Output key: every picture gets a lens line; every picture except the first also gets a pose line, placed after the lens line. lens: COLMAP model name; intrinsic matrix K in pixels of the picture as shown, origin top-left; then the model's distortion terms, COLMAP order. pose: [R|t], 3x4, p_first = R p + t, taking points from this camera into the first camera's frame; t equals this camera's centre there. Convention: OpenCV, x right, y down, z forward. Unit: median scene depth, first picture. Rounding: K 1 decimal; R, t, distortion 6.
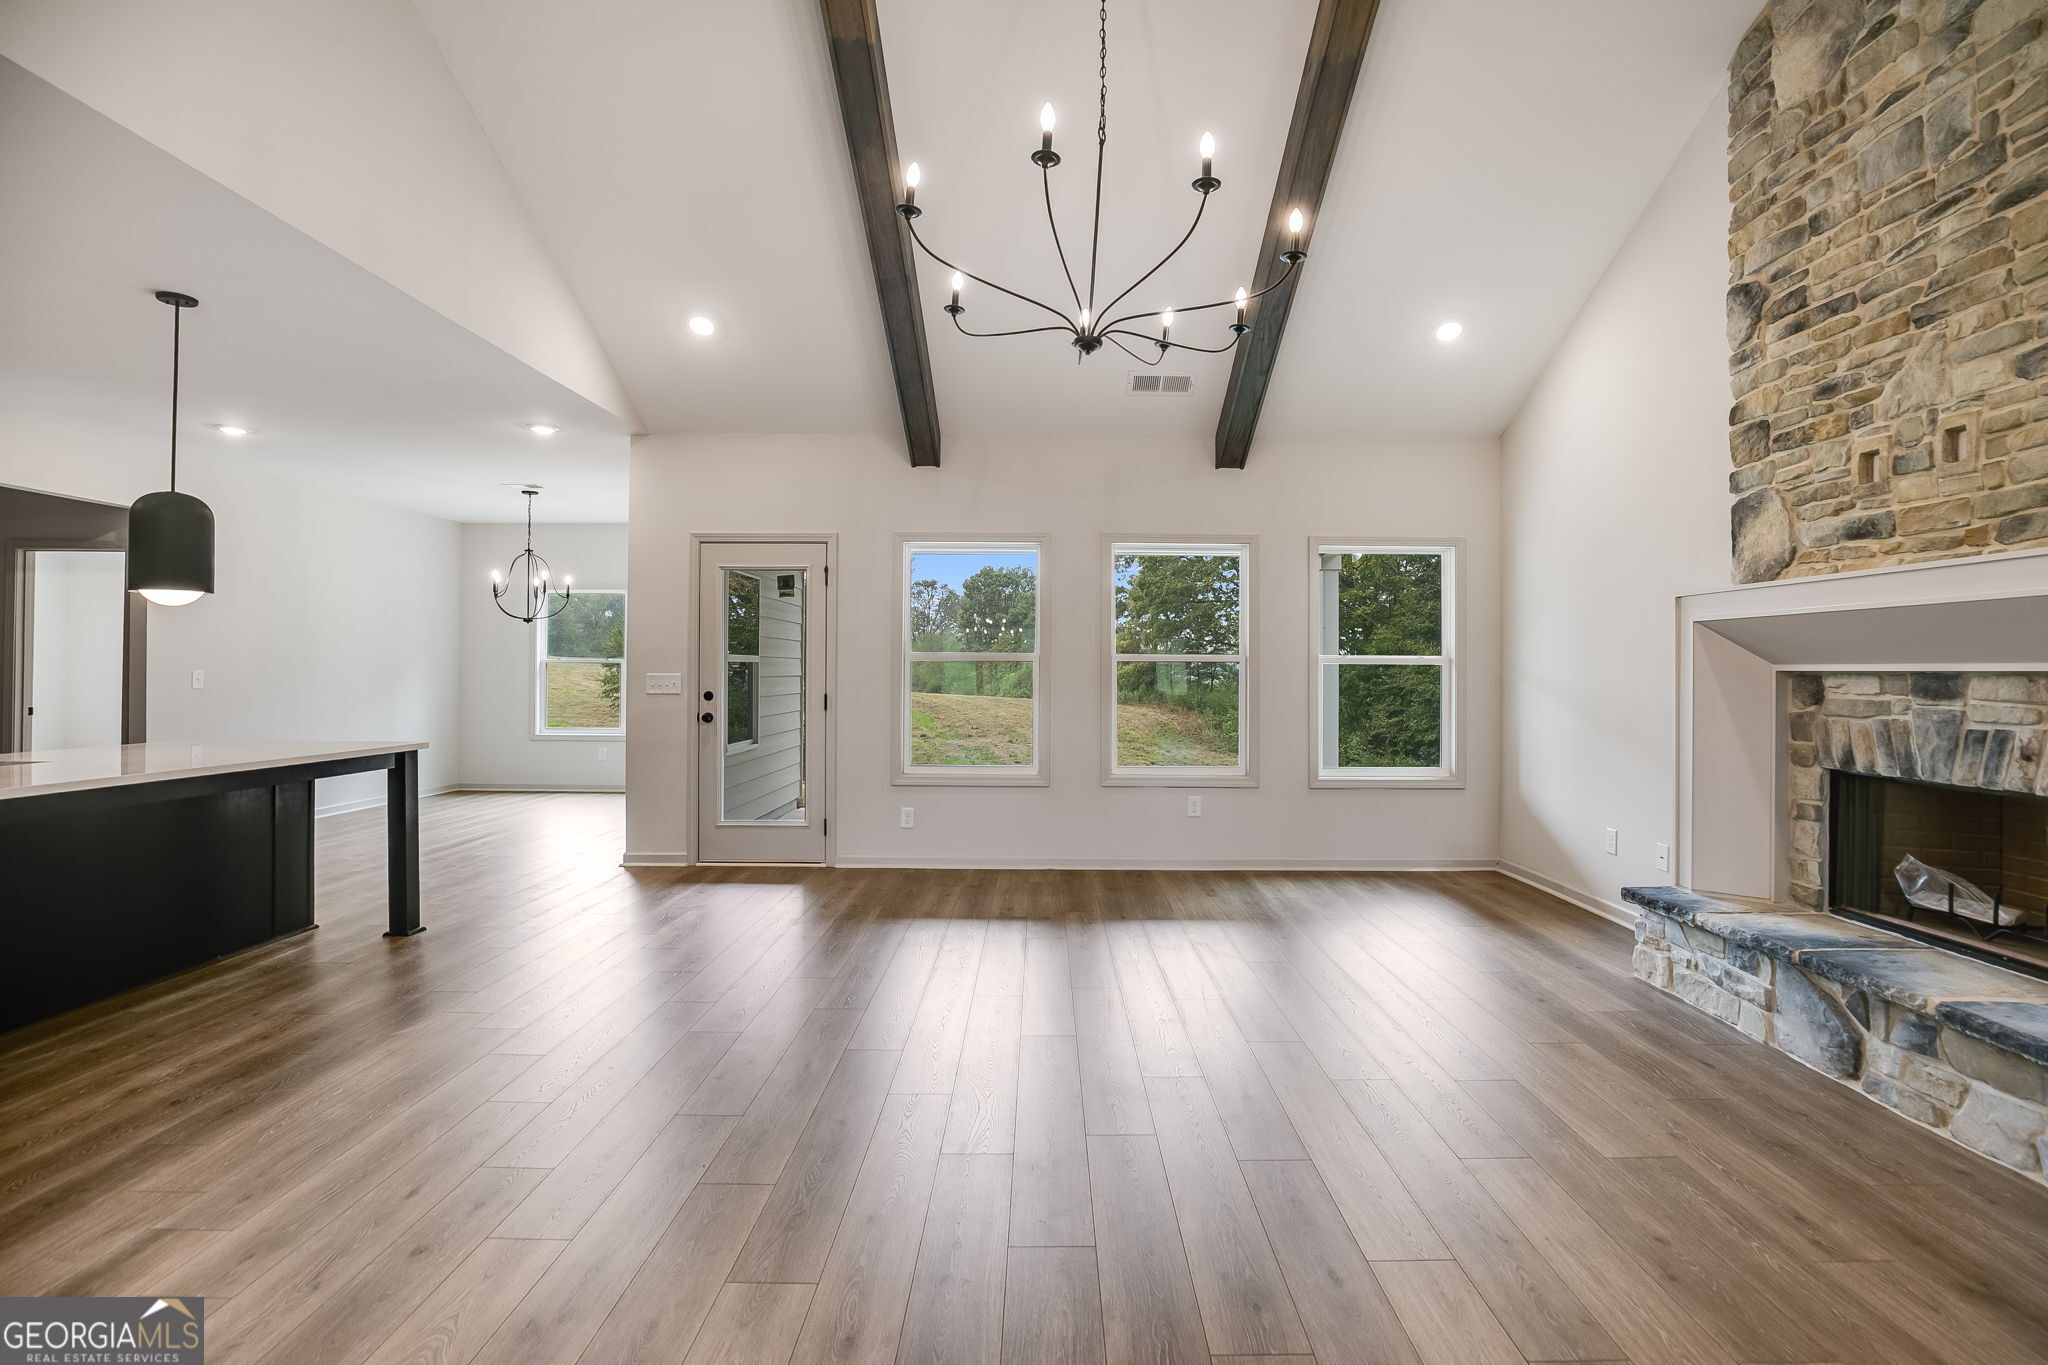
lens RADIAL K [[959.4, 0, 1042.3], [0, 959.4, 655.3], [0, 0, 1]] dist [-0.052179, 0.021874]
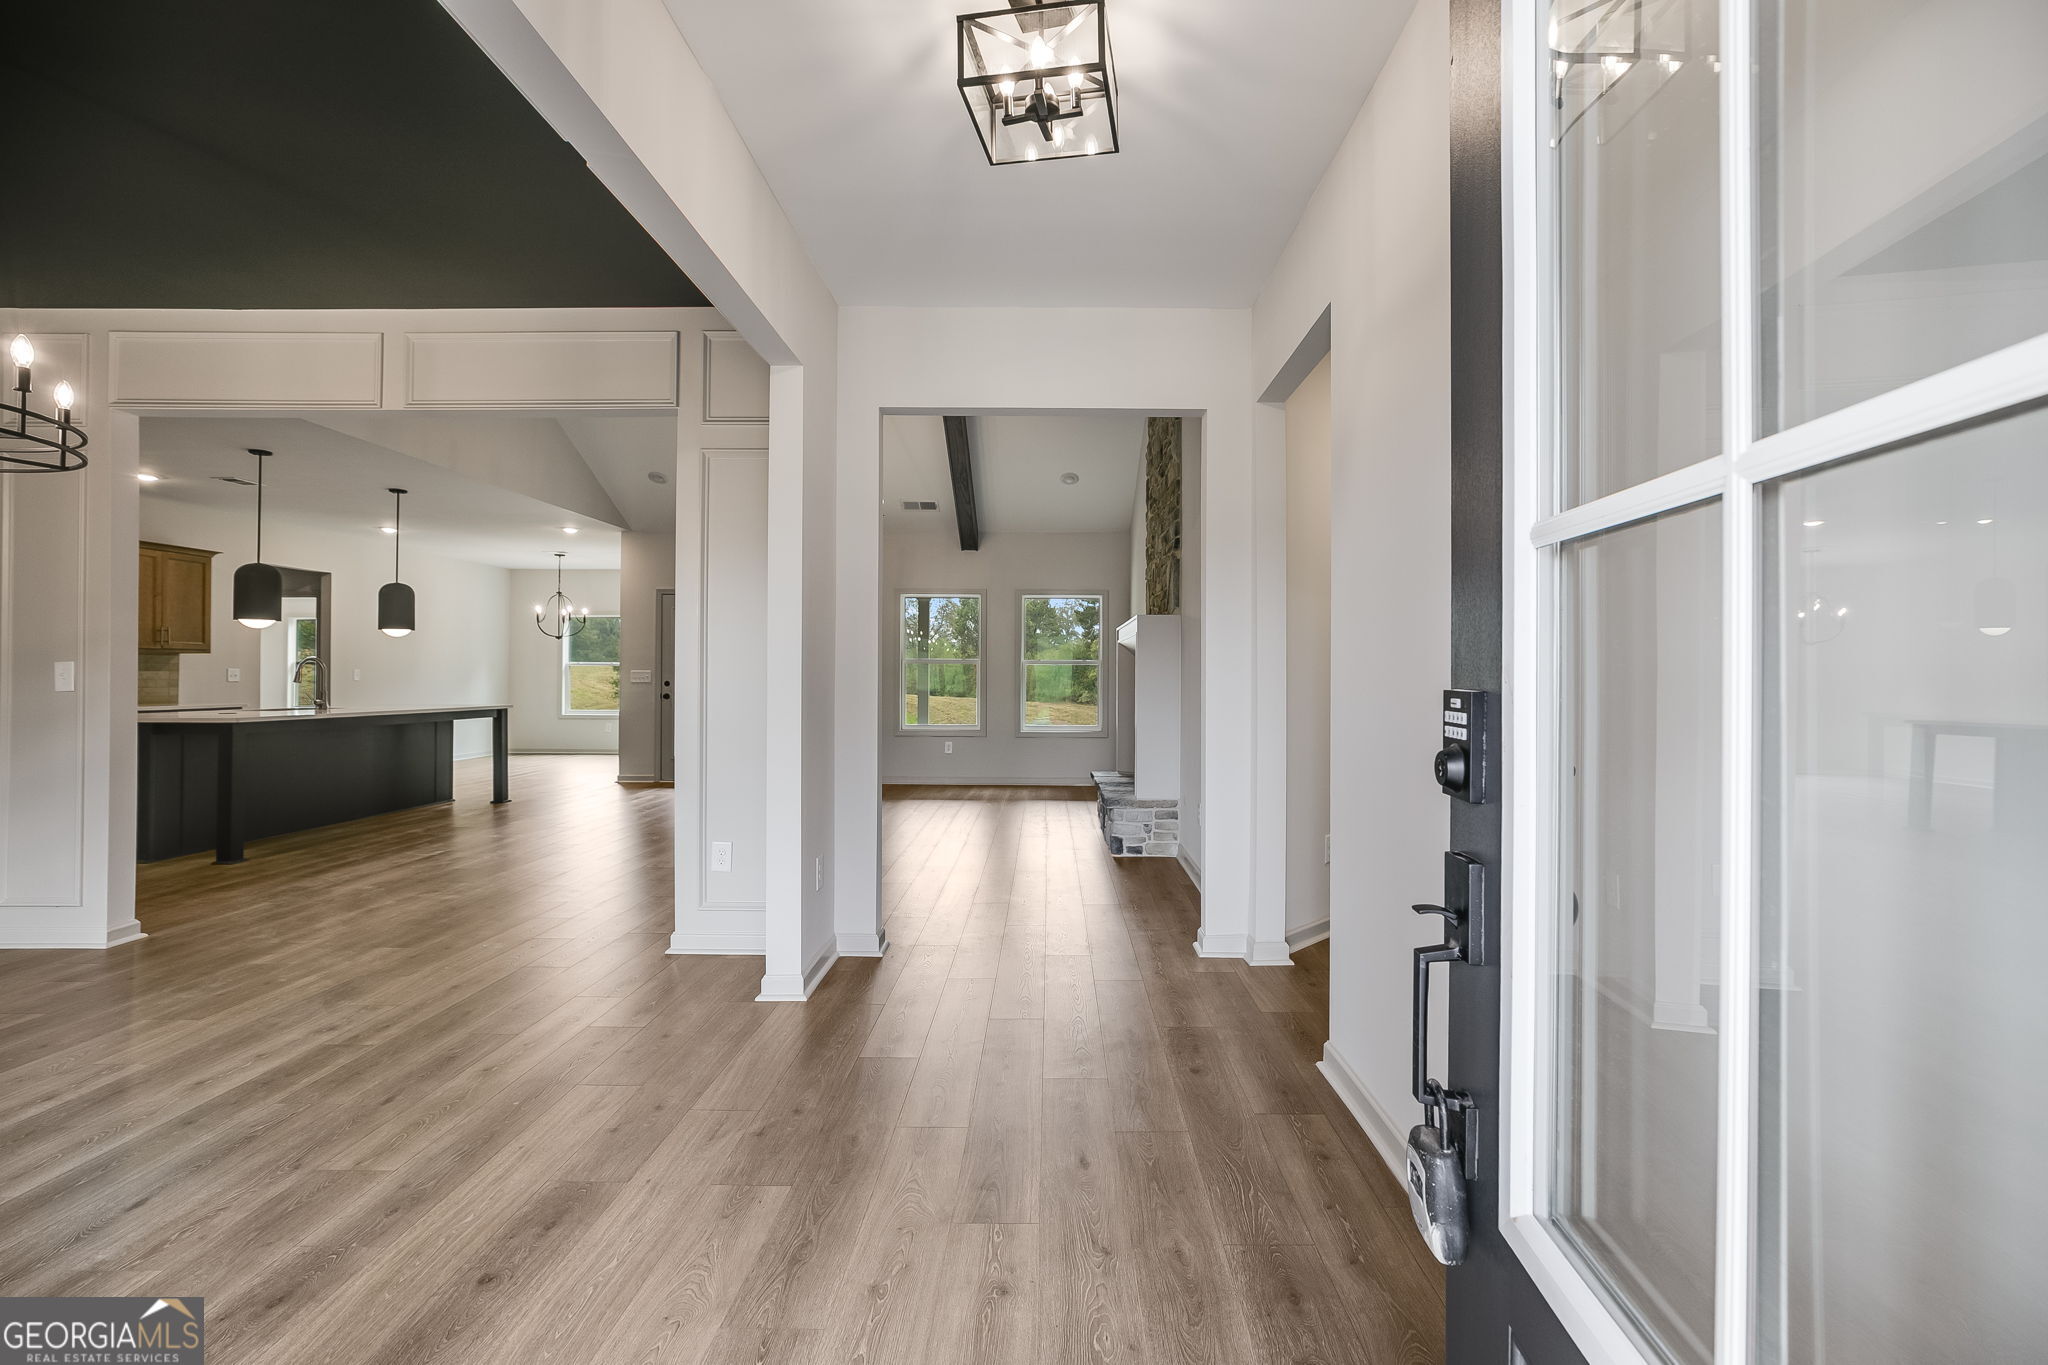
lens RADIAL K [[1031.8, 0, 1064.8], [0, 1031.8, 674.2], [0, 0, 1]] dist [-0.021185, 0.000767]
pose [[0.999605, 0.001184, -0.028065, 0.708791], [-0.000825, 0.999918, 0.012810, 0.002039], [0.028078, -0.012782, 0.999524, -1.404505]]
